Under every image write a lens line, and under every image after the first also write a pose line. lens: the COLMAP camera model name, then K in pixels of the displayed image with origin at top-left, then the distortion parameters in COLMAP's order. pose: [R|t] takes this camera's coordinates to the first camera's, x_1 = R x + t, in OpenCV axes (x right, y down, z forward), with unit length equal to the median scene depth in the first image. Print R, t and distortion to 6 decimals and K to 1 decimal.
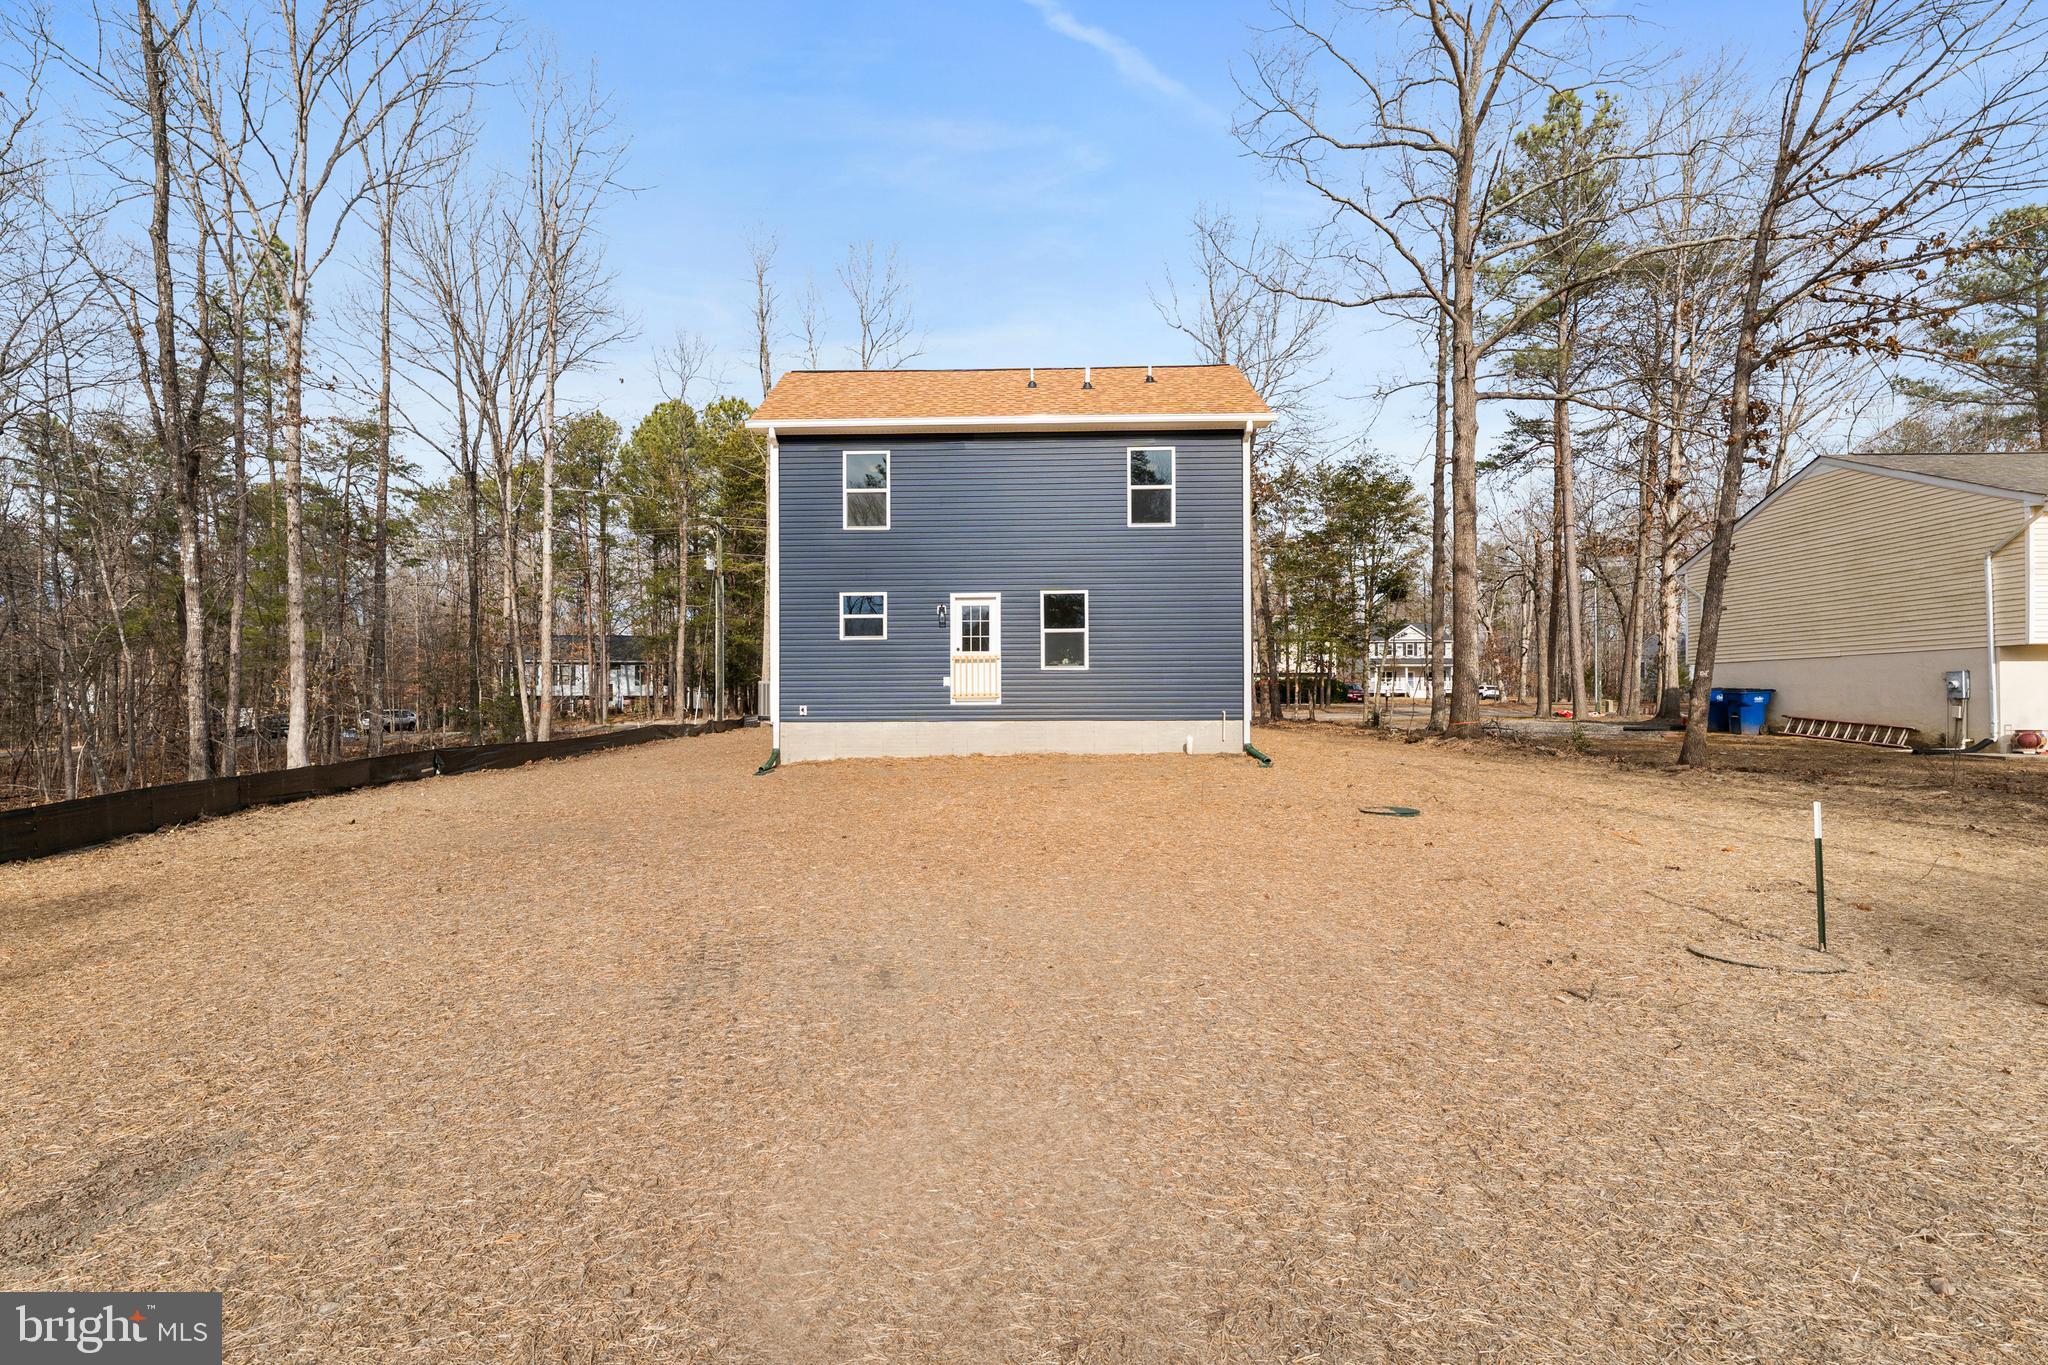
lens RADIAL K [[950.8, 0, 972.1], [0, 950.8, 693.4], [0, 0, 1]] dist [-0.000829, -0.001722]
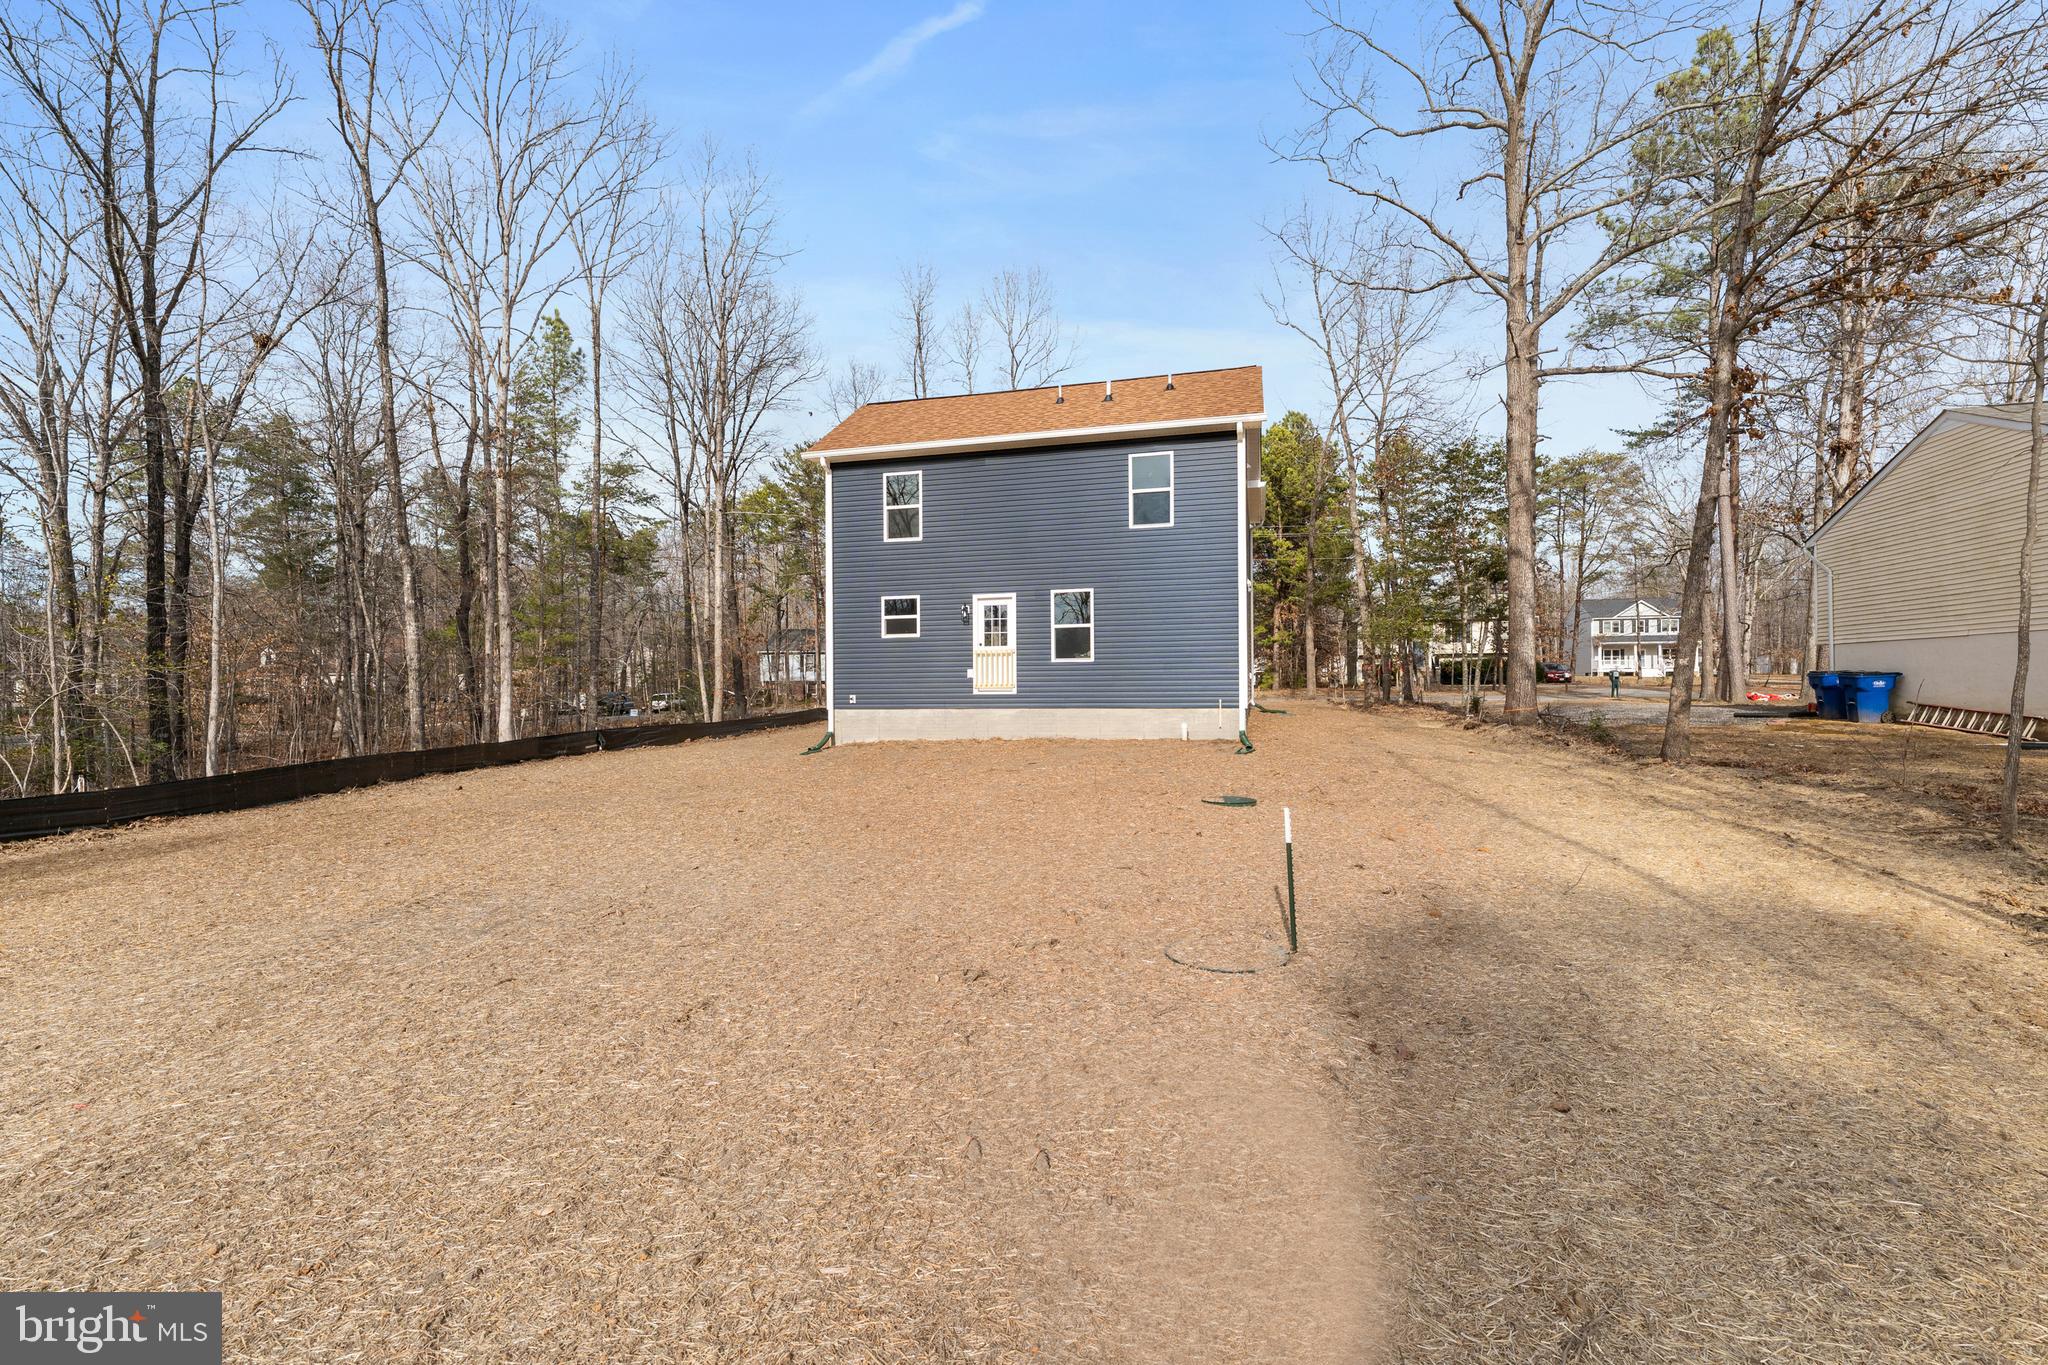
lens RADIAL K [[880.6, 0, 1023.3], [0, 880.6, 678.5], [0, 0, 1]] dist [-0.004184, 0.000682]
pose [[0.973459, -0.006504, -0.228769, 0.270714], [0.007723, 0.999960, 0.004435, -0.010483], [0.228731, -0.006084, 0.973471, 0.001576]]
